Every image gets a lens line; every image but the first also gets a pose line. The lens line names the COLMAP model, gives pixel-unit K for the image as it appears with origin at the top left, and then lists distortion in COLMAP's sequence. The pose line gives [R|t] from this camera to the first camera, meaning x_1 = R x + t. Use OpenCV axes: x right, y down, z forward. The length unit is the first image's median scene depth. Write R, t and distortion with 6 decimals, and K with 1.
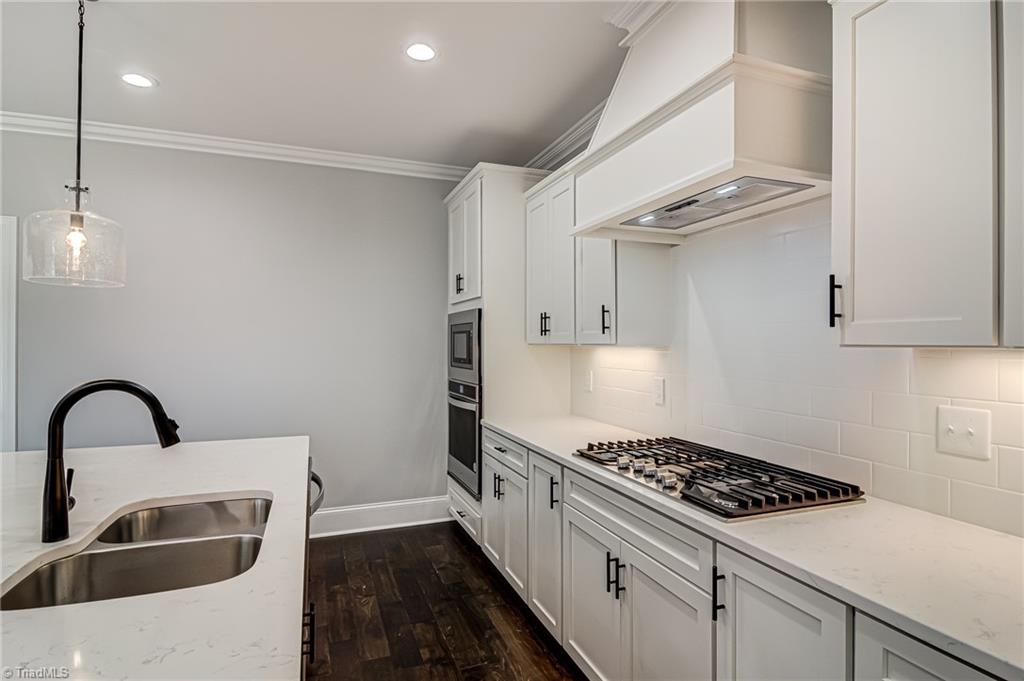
lens RADIAL K [[540.3, 0, 510.3], [0, 540.3, 336.8], [0, 0, 1]] dist [0.010775, -0.011682]
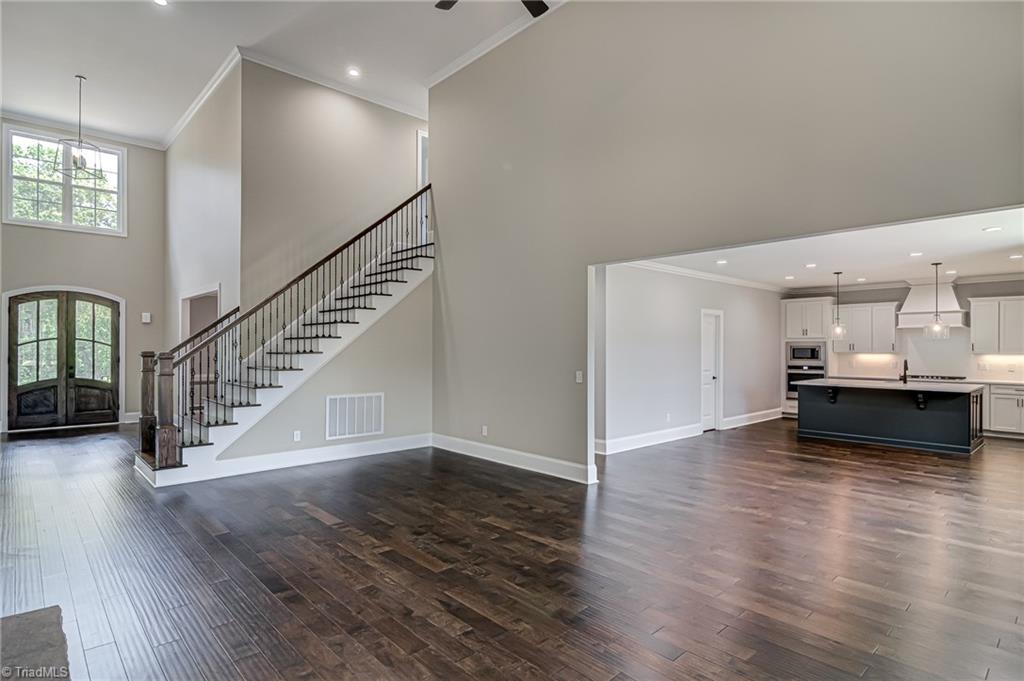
lens RADIAL K [[540.3, 0, 513.1], [0, 540.3, 343.5], [0, 0, 1]] dist [0.010775, -0.011682]
pose [[0.928207, 0.004756, 0.372034, -4.846872], [-0.008561, 0.999927, 0.008574, -0.084368], [-0.371966, -0.011144, 0.928179, -2.098571]]
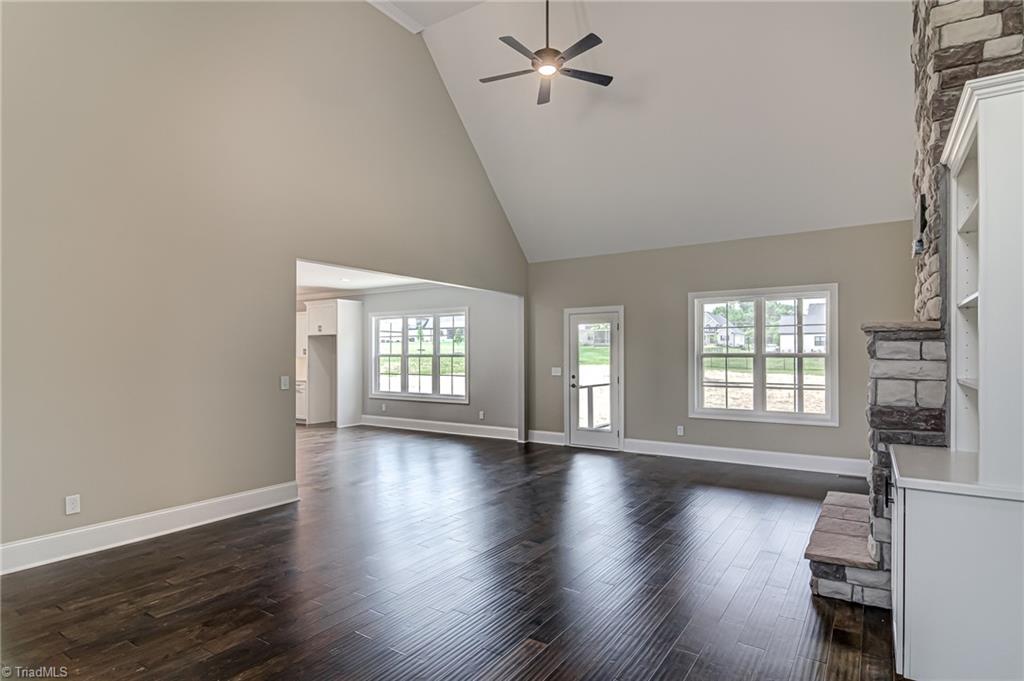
lens RADIAL K [[540.3, 0, 522.0], [0, 540.3, 350.6], [0, 0, 1]] dist [0.010775, -0.011682]
pose [[-0.586963, 0.007262, 0.809582, -6.105636], [-0.010937, 0.999797, -0.016897, -0.004613], [-0.809540, -0.018773, -0.586764, 1.015115]]
